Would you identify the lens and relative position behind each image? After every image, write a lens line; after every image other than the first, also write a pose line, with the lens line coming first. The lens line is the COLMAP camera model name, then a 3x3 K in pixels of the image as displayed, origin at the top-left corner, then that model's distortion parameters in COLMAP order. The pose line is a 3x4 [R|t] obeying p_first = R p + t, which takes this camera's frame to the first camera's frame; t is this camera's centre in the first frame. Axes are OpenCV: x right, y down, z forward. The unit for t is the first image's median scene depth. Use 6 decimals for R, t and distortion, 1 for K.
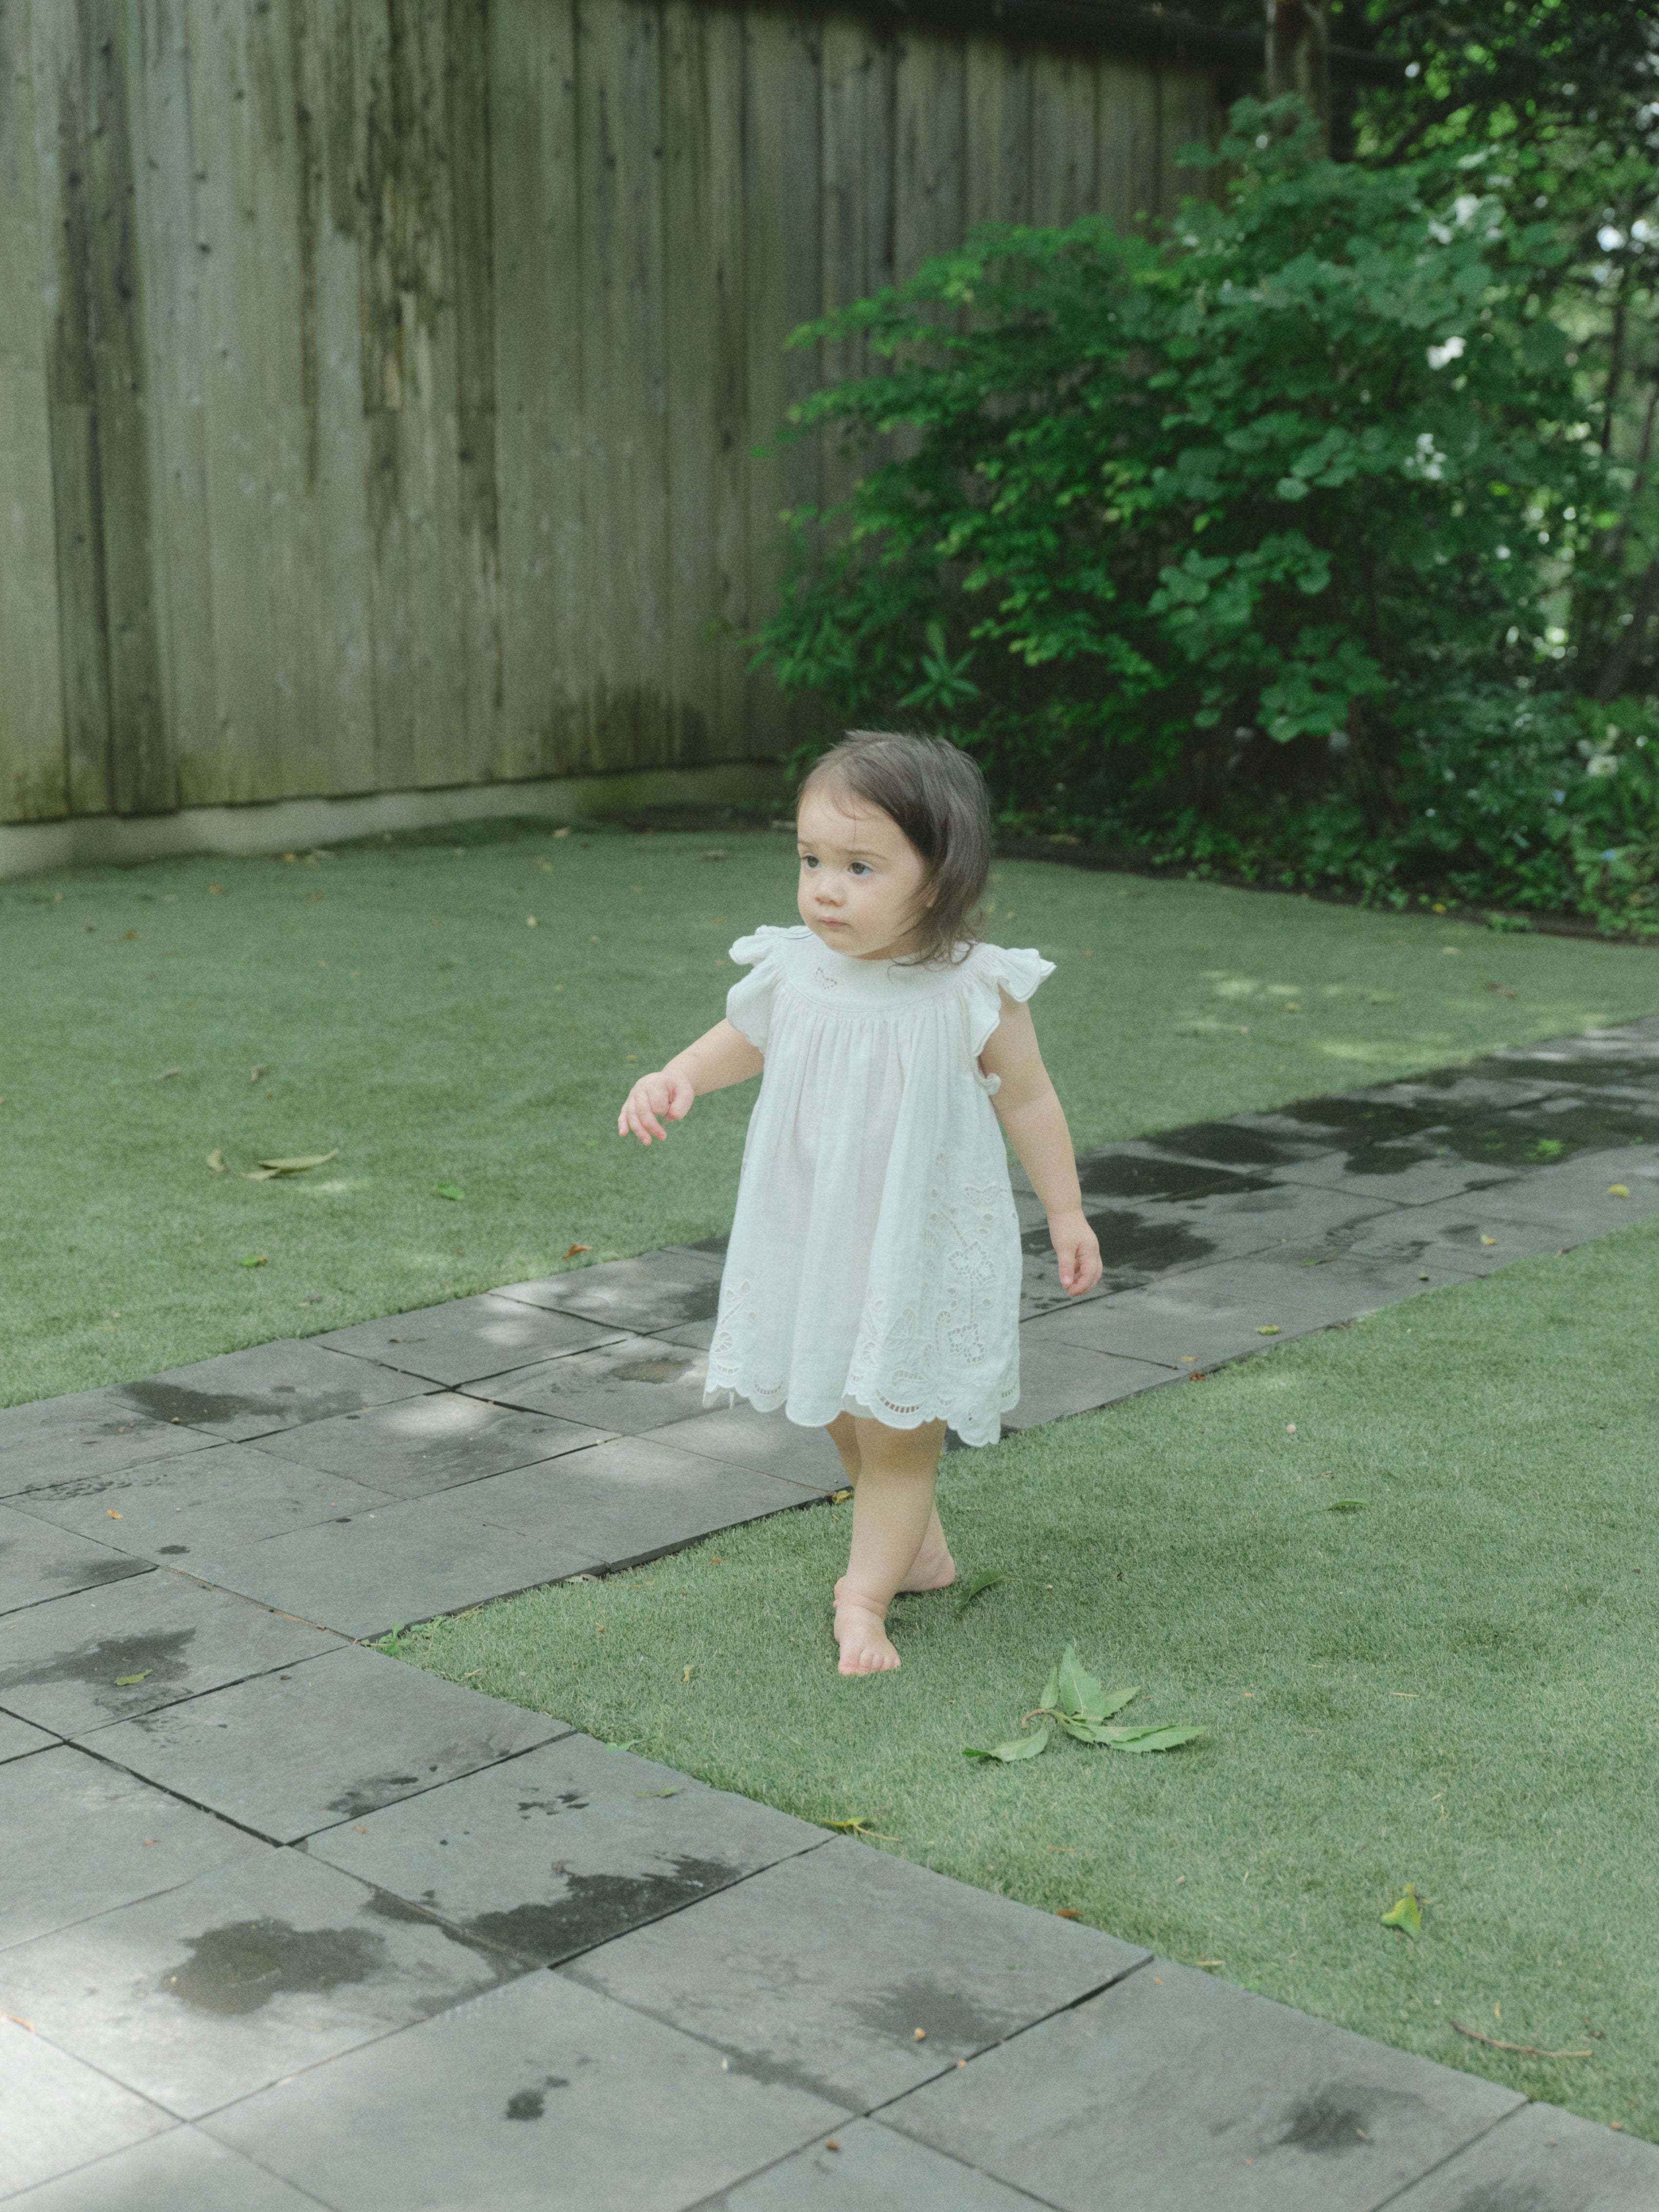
lens RADIAL K [[3135.7, 0, 837.2], [0, 3135.7, 1035.5], [0, 0, 1]] dist [-0.036957, 0.095706]
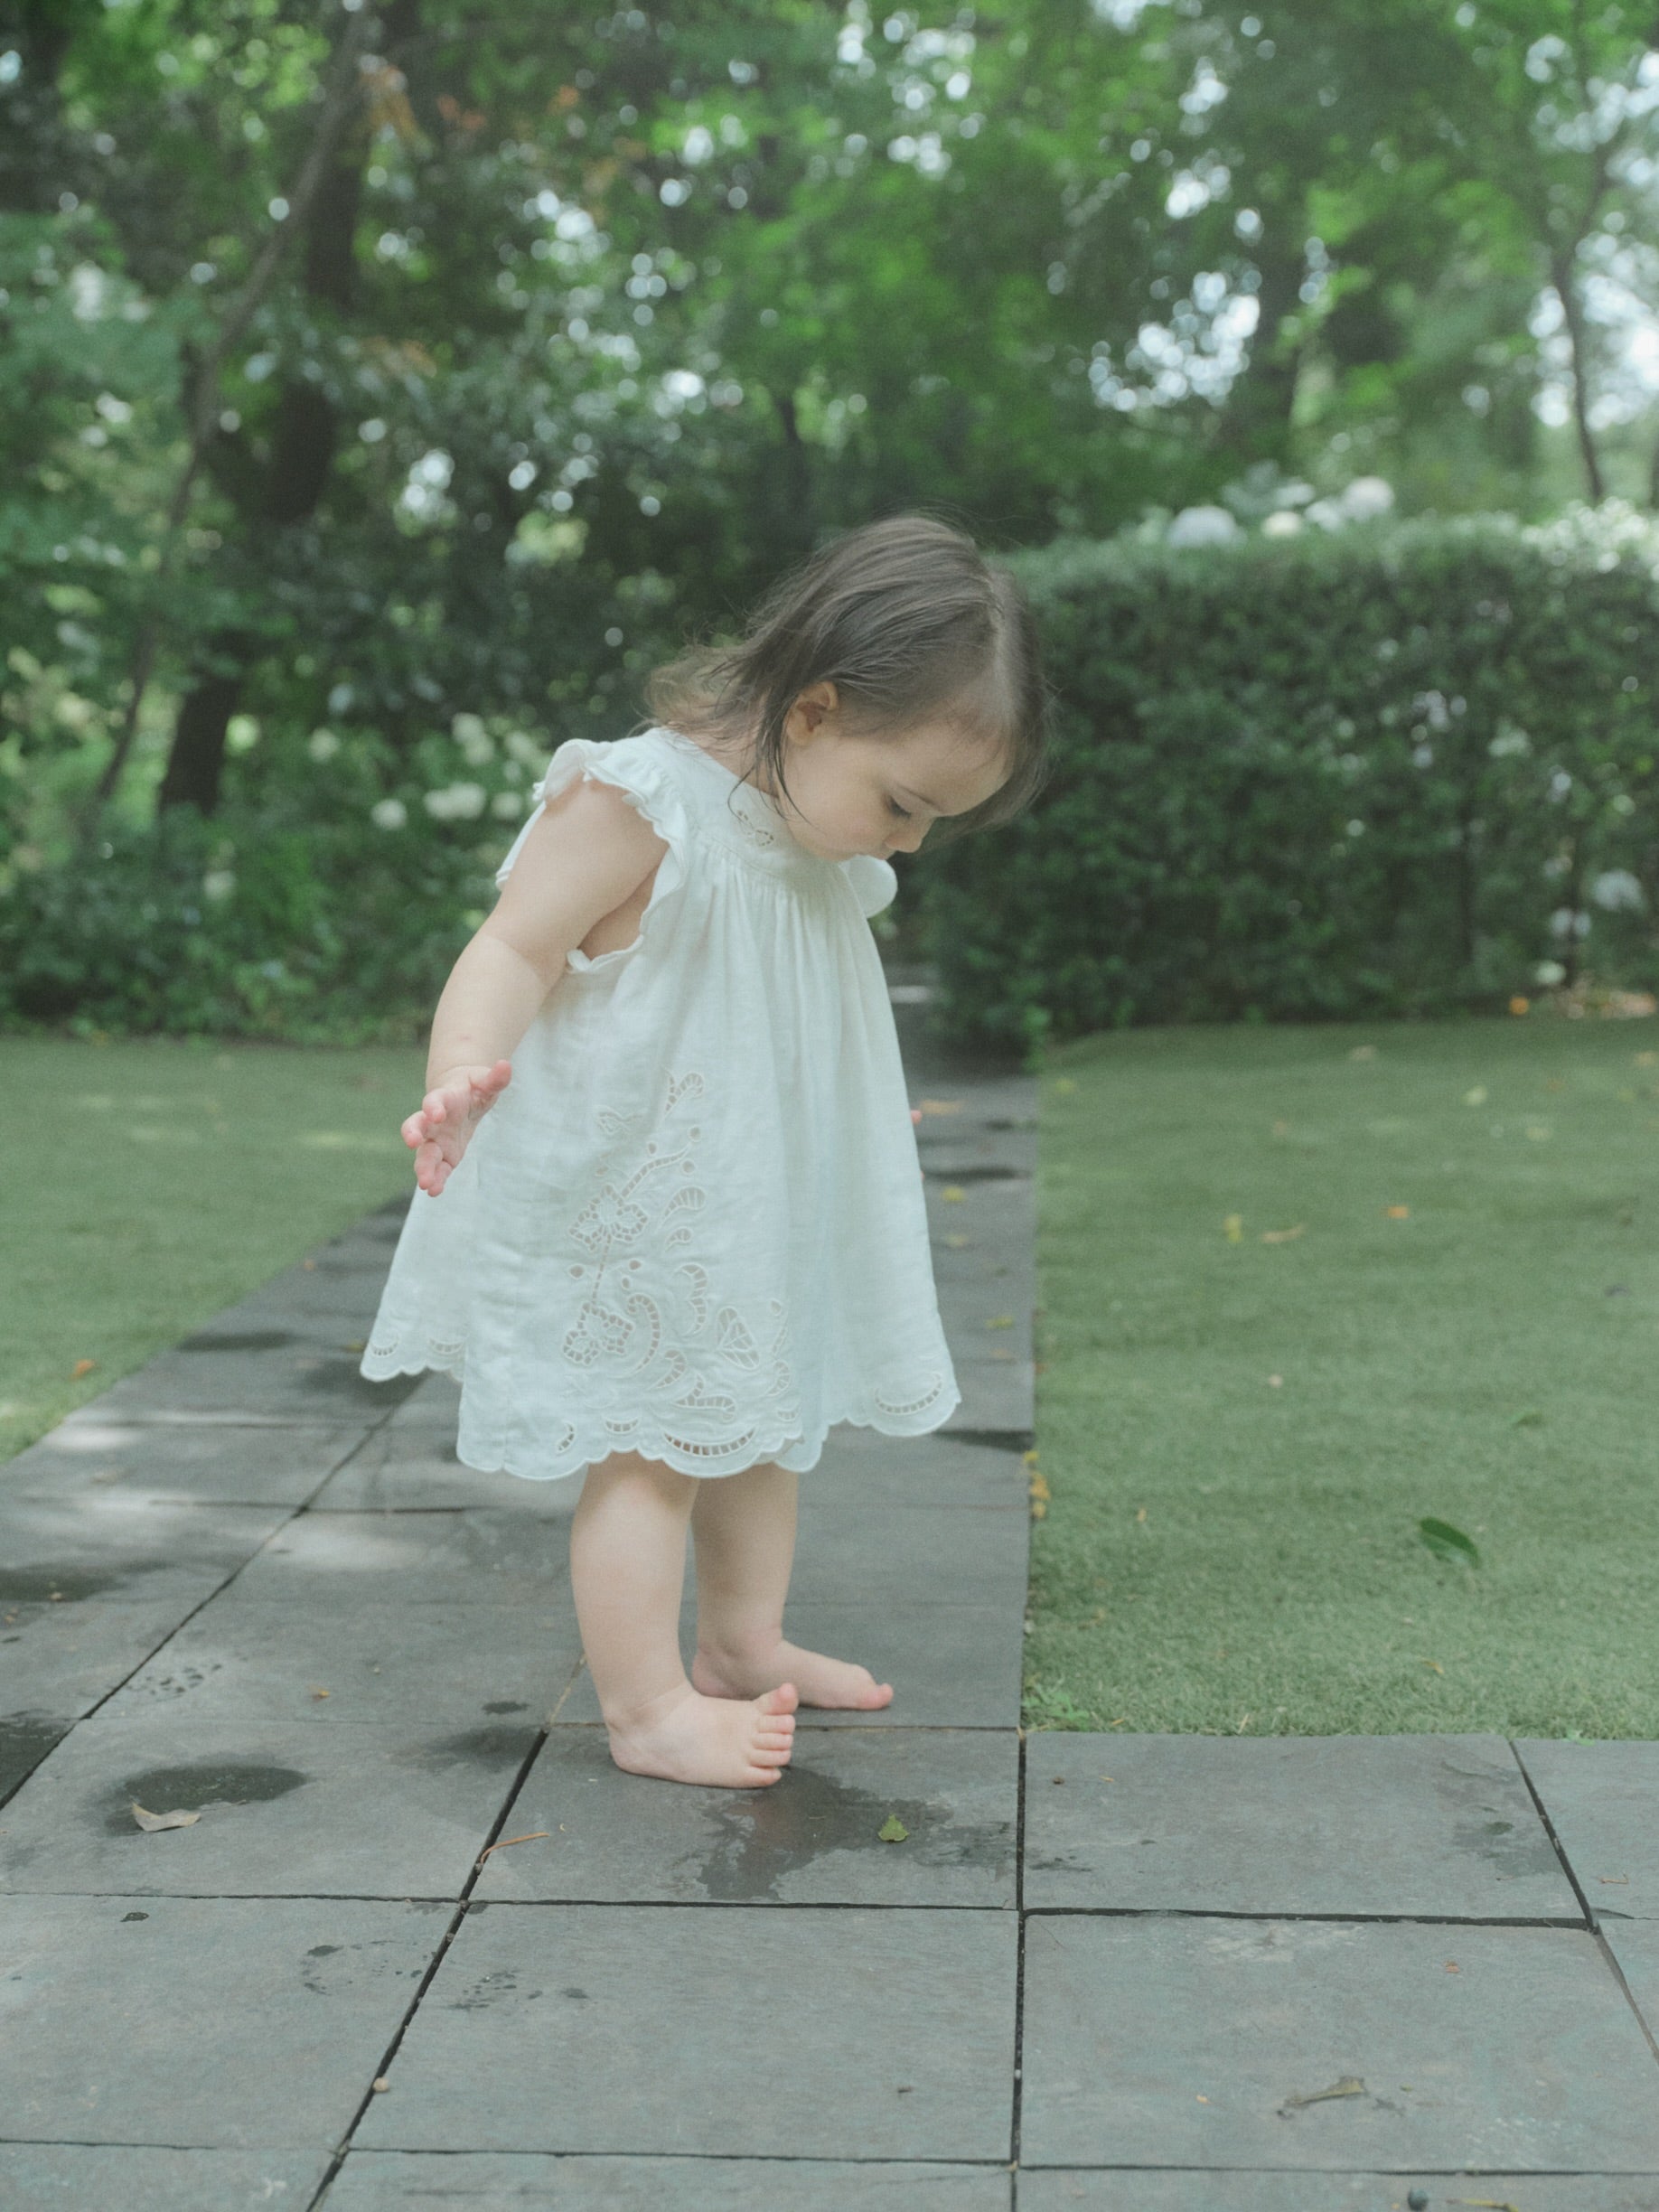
lens RADIAL K [[3136.1, 0, 837.2], [0, 3136.1, 1035.5], [0, 0, 1]] dist [-0.036957, 0.095706]
pose [[0.769196, -0.055614, 0.636588, -0.639644], [0.109865, 0.992881, -0.046011, 0.068729], [-0.629498, 0.105330, 0.769830, 0.482711]]
